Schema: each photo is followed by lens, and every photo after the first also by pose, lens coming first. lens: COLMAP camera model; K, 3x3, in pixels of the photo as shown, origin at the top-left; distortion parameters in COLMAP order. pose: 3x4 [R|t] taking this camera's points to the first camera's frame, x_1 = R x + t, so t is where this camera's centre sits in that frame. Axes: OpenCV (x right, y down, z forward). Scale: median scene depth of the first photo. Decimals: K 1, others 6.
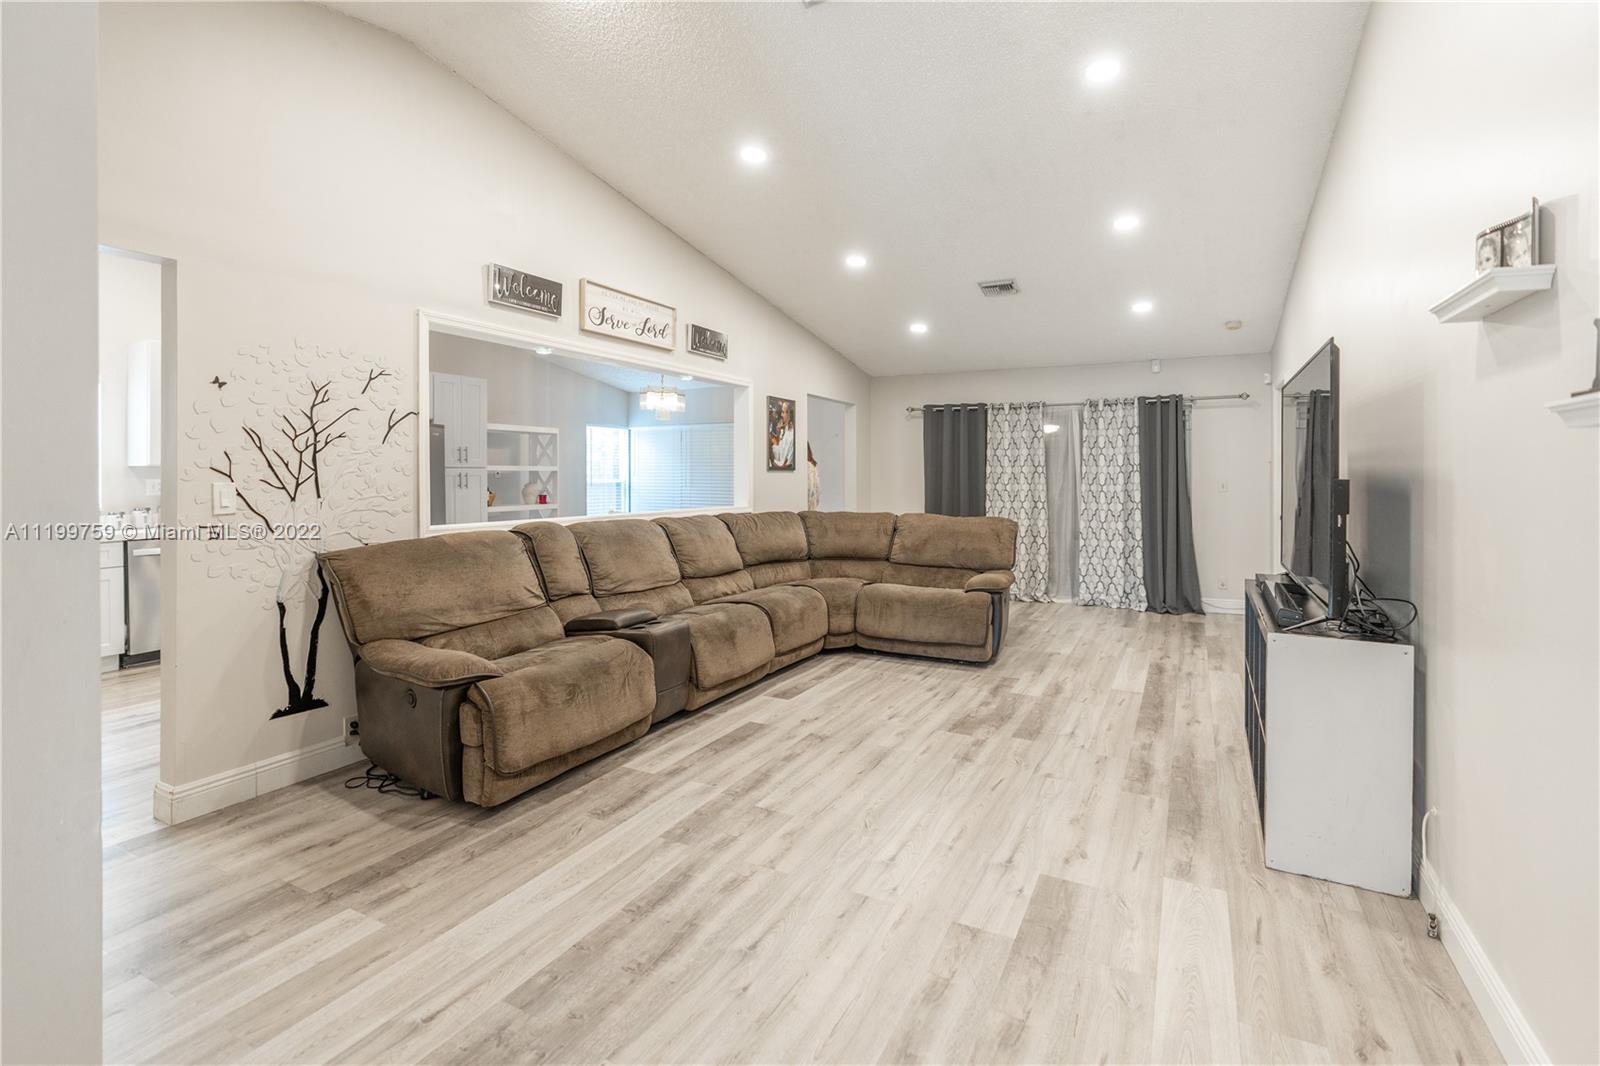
lens RADIAL K [[749.0, 0, 798.0], [0, 749.0, 477.7], [0, 0, 1]] dist [-0.002341, 0.000196]
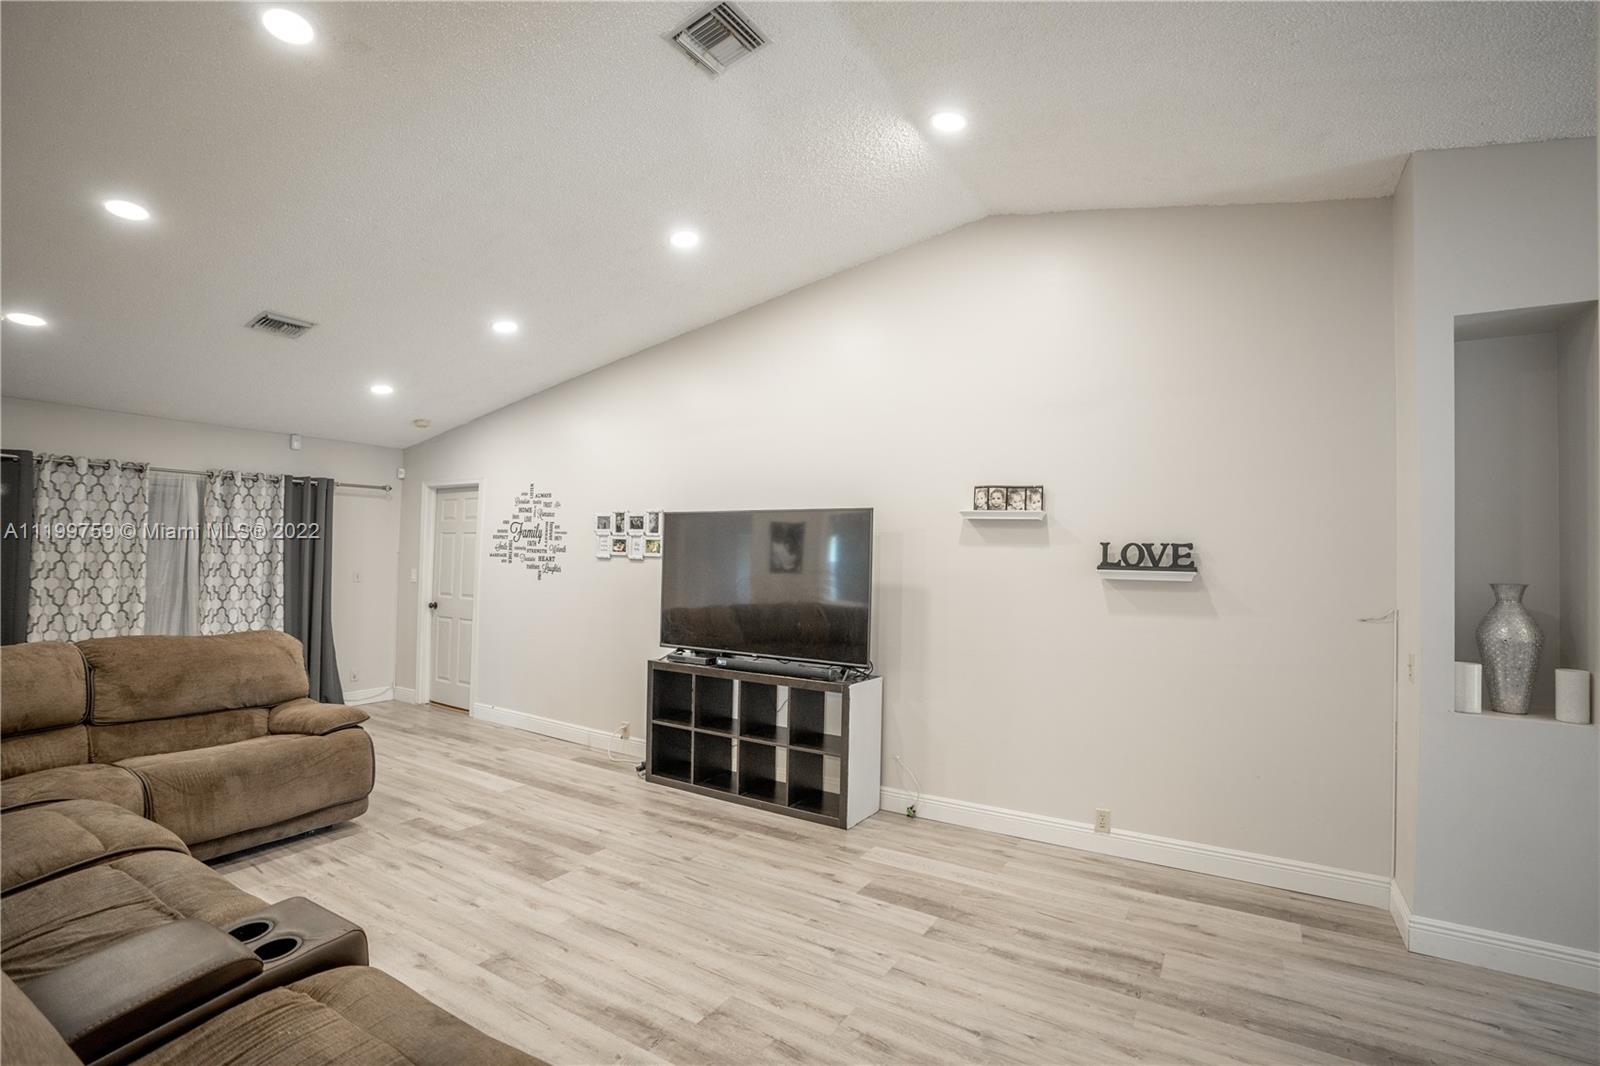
lens RADIAL K [[743.3, 0, 796.3], [0, 743.3, 551.8], [0, 0, 1]] dist [-0.042326, 0.000632]
pose [[0.064033, 0.007407, 0.997920, -0.728852], [-0.017865, 0.999821, -0.006274, -0.052634], [-0.997788, -0.017426, 0.064154, 0.750935]]
